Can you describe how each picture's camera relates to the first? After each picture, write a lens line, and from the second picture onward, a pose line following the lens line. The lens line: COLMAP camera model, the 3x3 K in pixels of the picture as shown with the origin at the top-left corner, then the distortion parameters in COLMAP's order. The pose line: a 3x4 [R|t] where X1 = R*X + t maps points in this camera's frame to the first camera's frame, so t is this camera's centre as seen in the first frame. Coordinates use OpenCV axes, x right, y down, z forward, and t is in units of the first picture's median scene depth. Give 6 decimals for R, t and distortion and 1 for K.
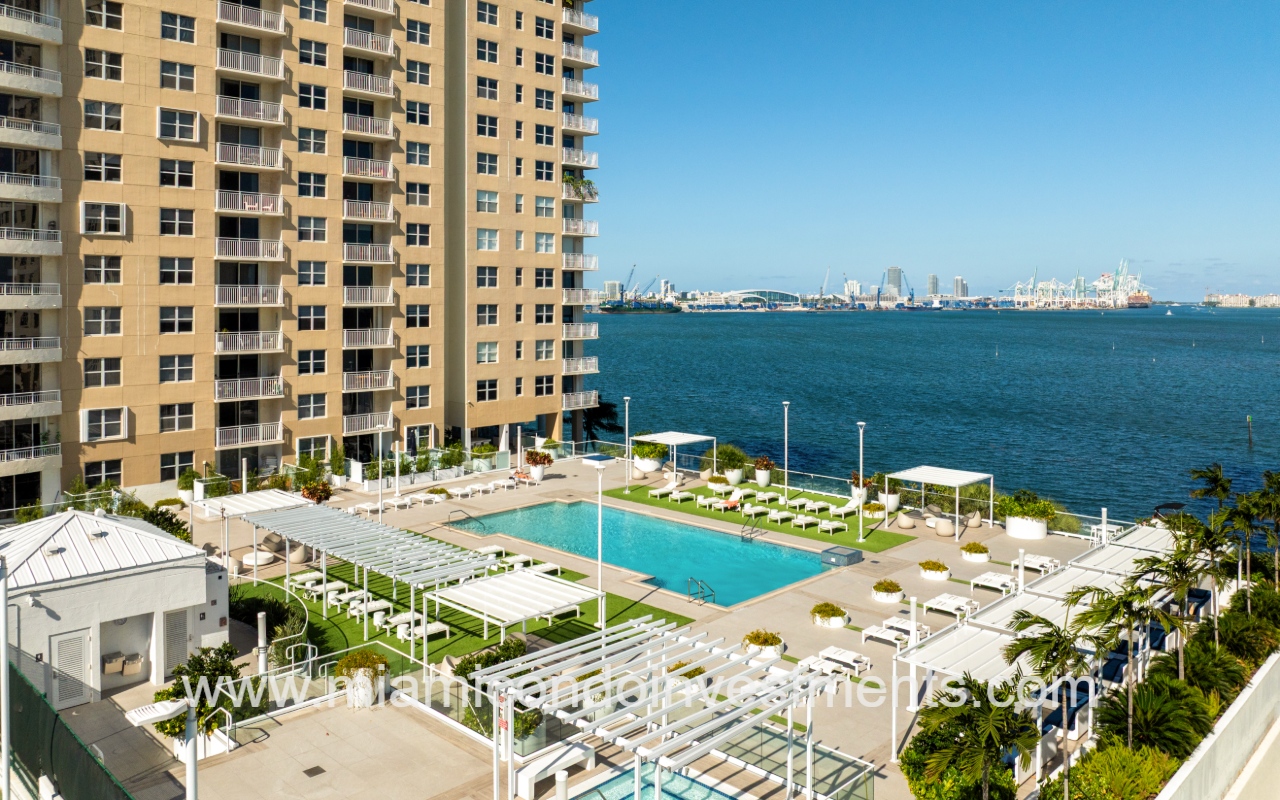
lens RADIAL K [[957.1, 0, 660.5], [0, 957.1, 333.0], [0, 0, 1]] dist [-0.044156, -0.005988]
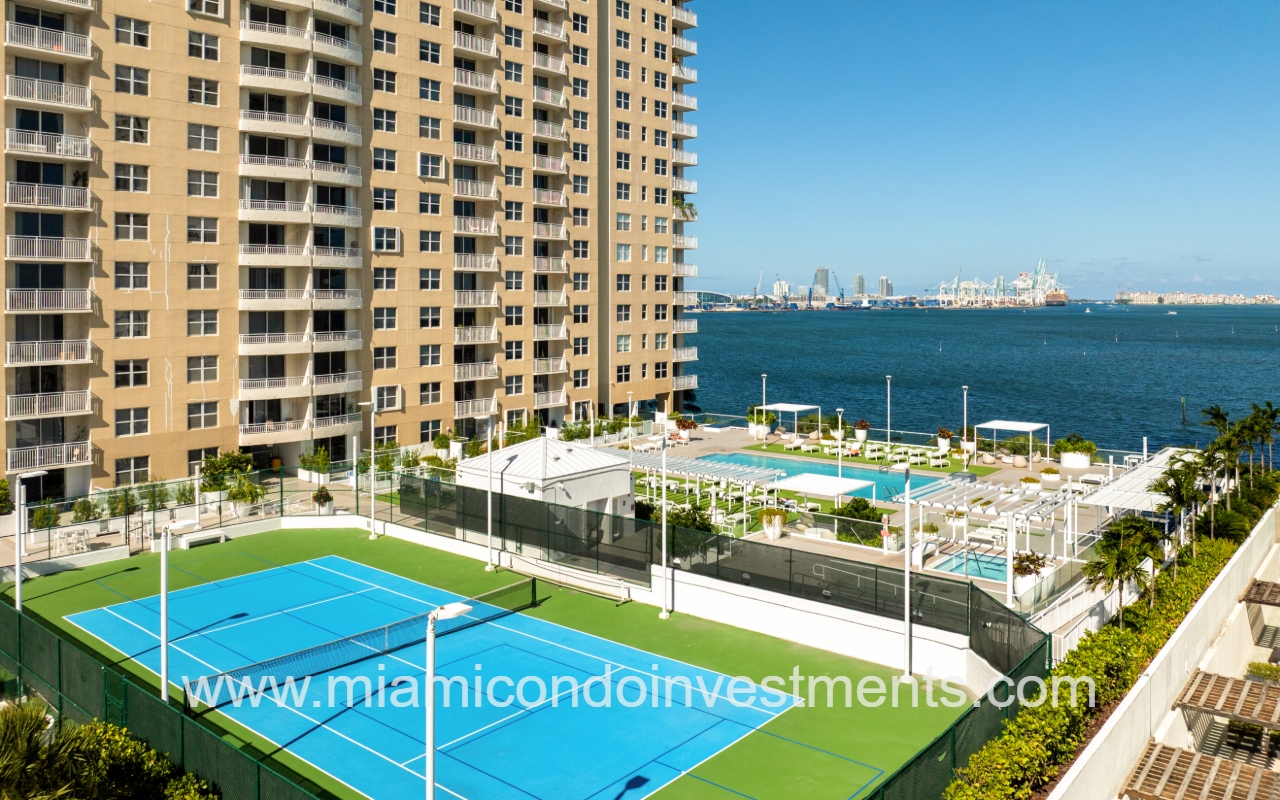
lens RADIAL K [[957.1, 0, 660.5], [0, 957.1, 333.0], [0, 0, 1]] dist [-0.044156, -0.005988]
pose [[0.997075, -0.008854, 0.075909, -0.227661], [0.008947, 0.999960, -0.000891, 0.008561], [-0.075899, 0.001567, 0.997114, -0.242209]]
